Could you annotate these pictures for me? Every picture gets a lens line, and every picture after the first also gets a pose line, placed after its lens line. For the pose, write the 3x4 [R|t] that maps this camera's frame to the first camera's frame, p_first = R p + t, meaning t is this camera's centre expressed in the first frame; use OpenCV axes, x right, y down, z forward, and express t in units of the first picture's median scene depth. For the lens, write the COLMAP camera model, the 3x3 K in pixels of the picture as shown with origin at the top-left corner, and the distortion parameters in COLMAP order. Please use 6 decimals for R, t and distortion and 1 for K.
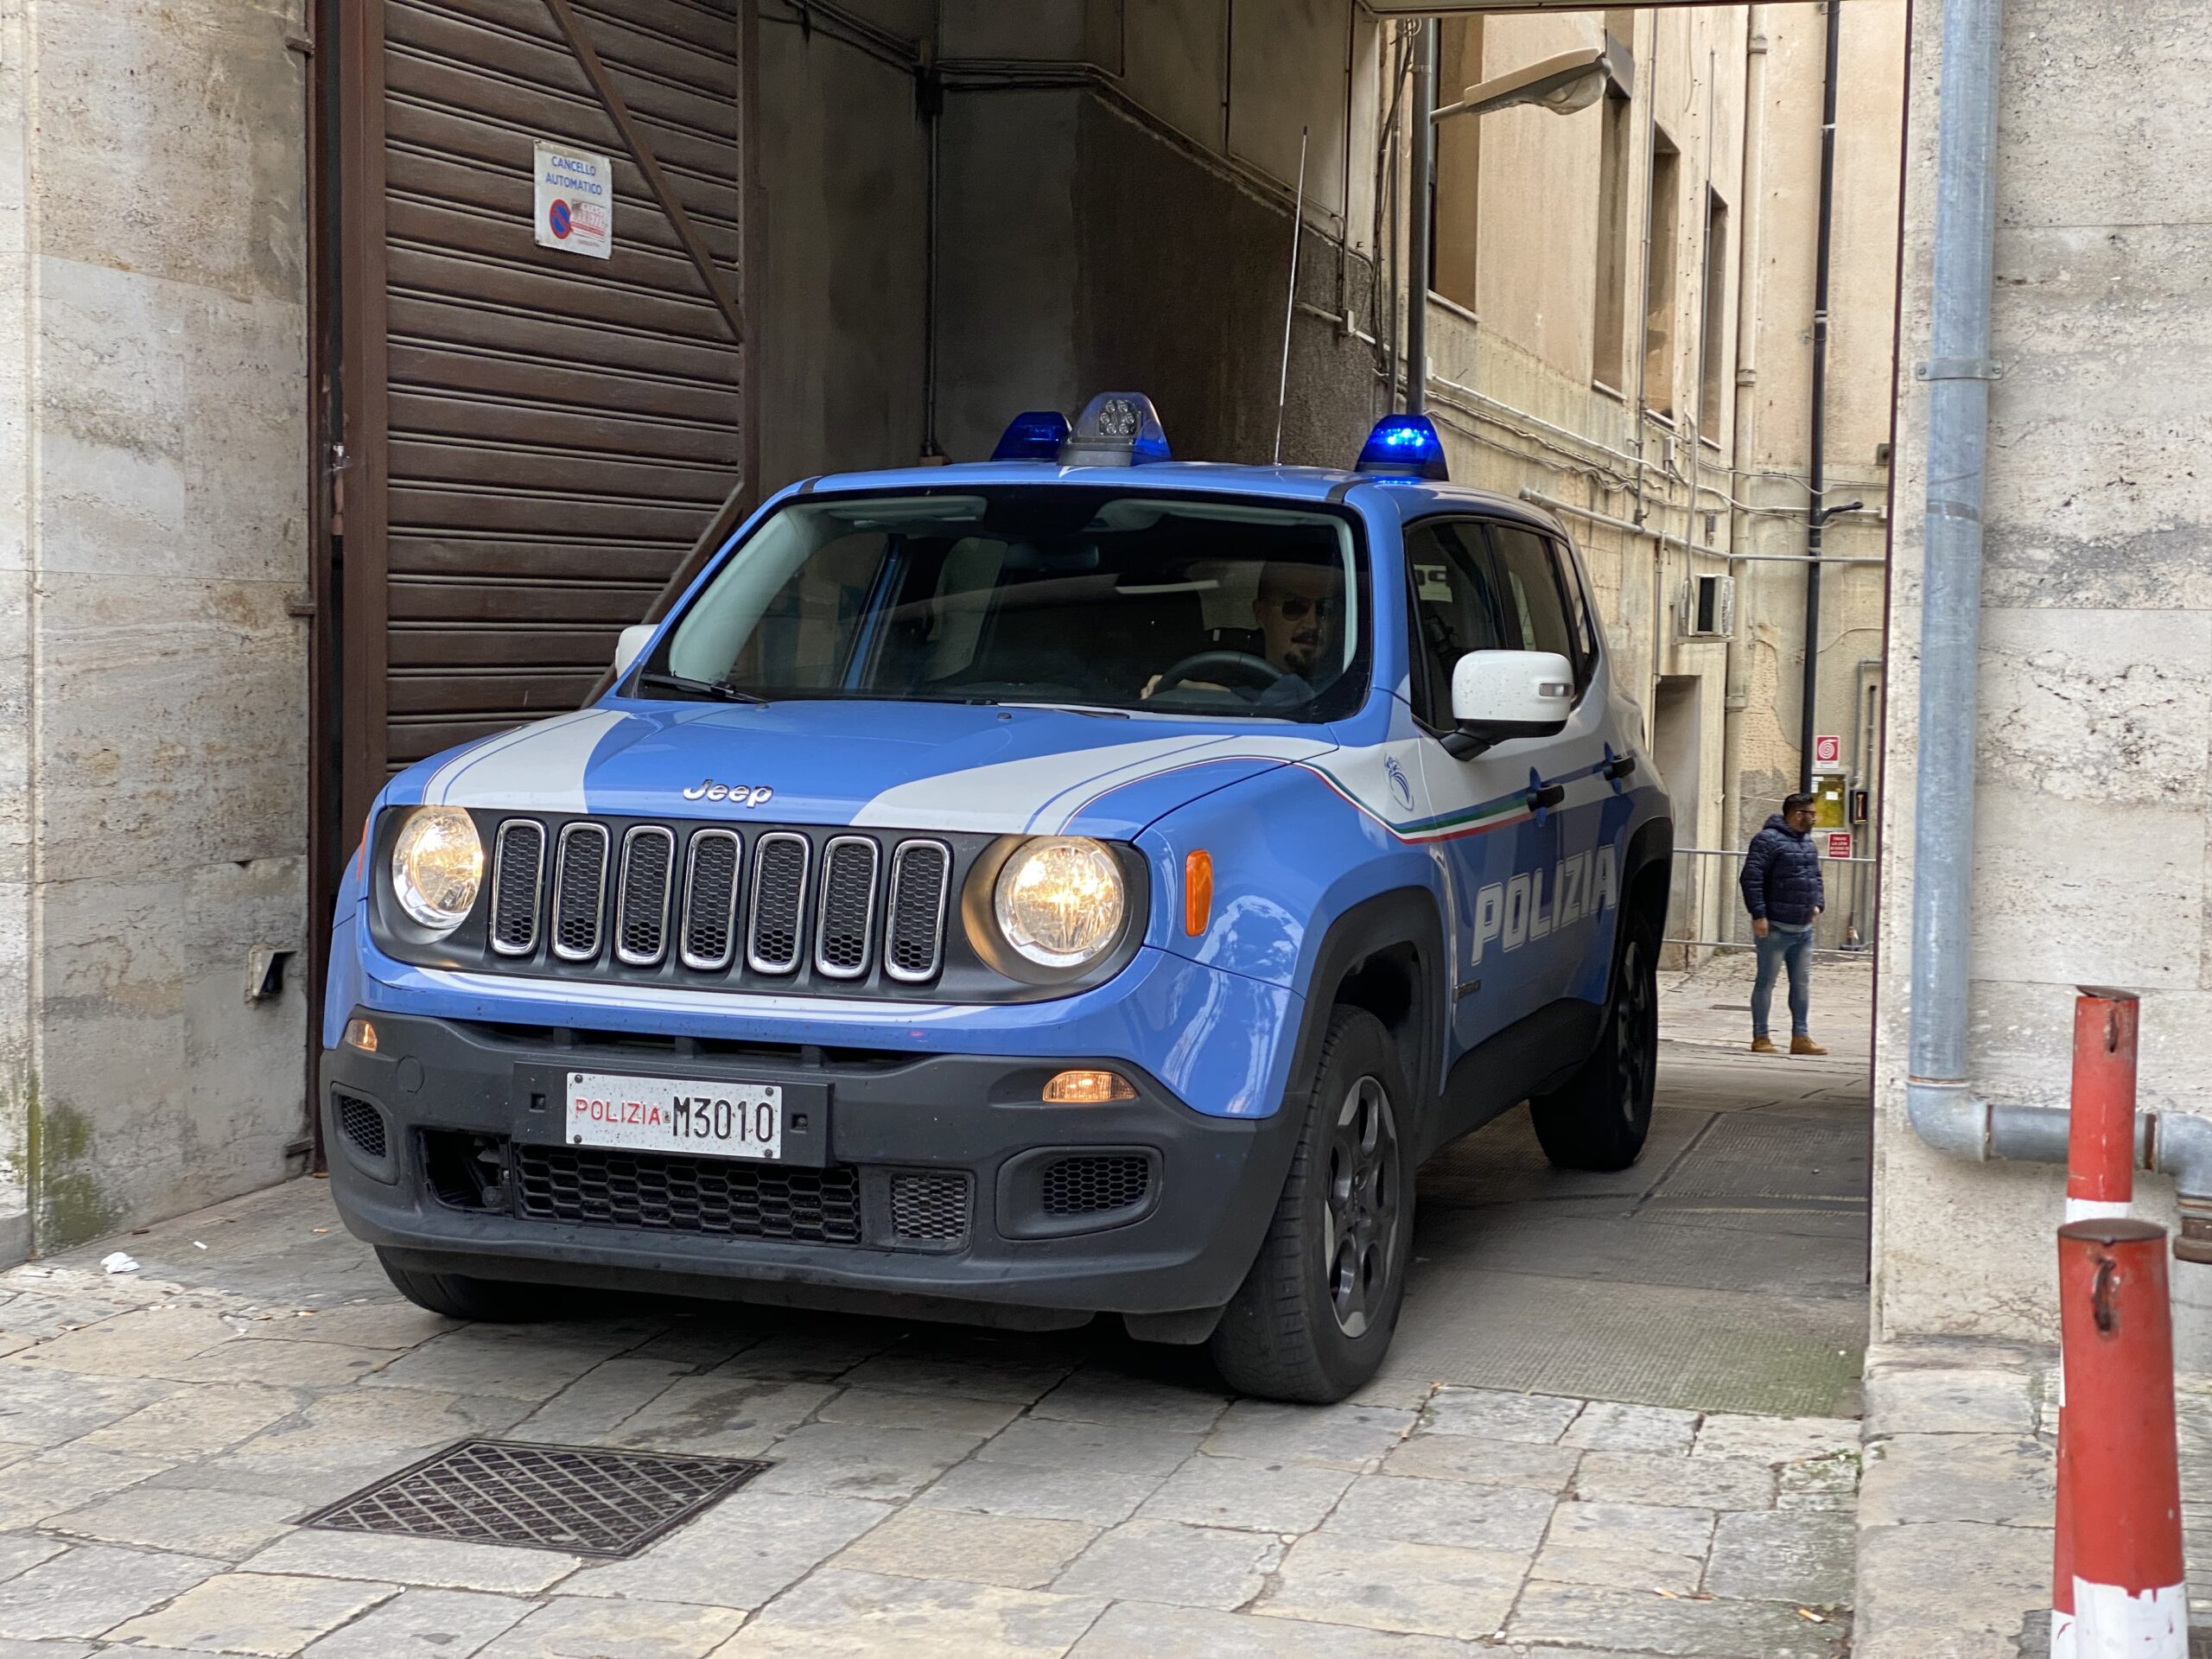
lens RADIAL K [[3241.6, 0, 1155.2], [0, 3241.6, 839.4], [0, 0, 1]] dist [0.191169, -0.437604]
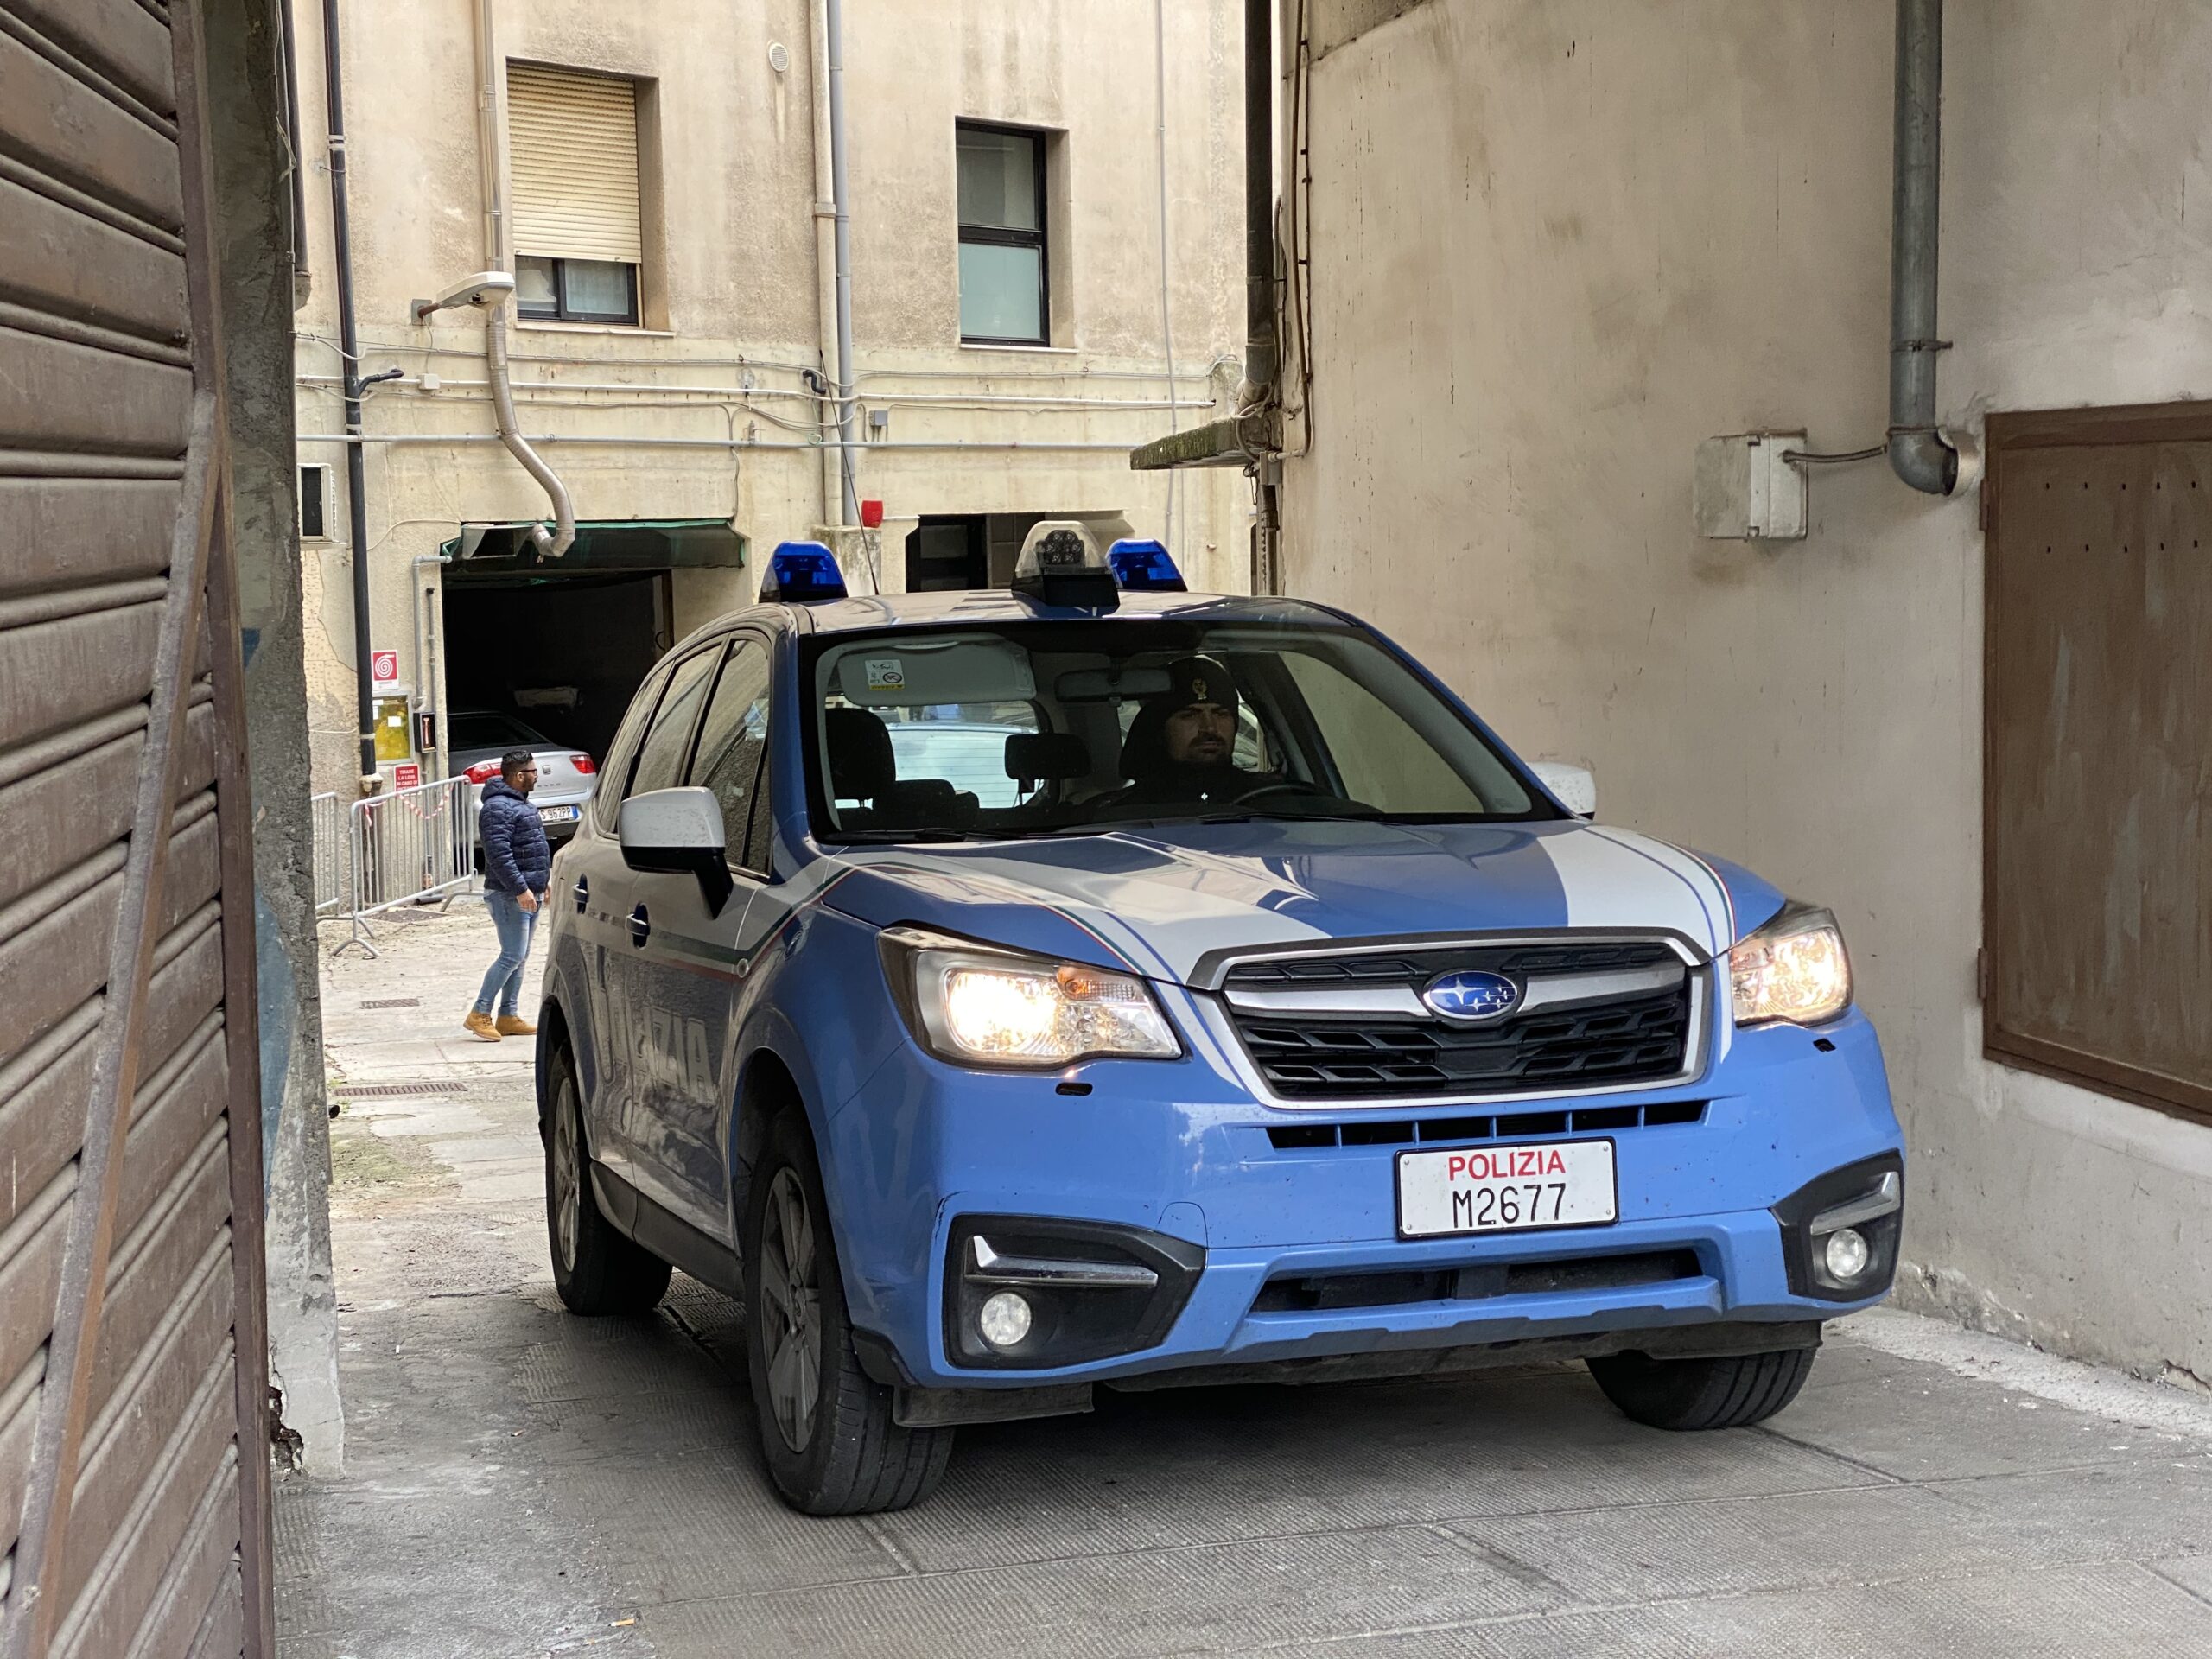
lens RADIAL K [[3241.6, 0, 1155.2], [0, 3241.6, 839.4], [0, 0, 1]] dist [0.191169, -0.437604]
pose [[0.850257, -0.094496, 0.517817, -0.274819], [0.072627, 0.995405, 0.062396, -0.090768], [-0.521334, -0.015445, 0.853213, 0.761642]]
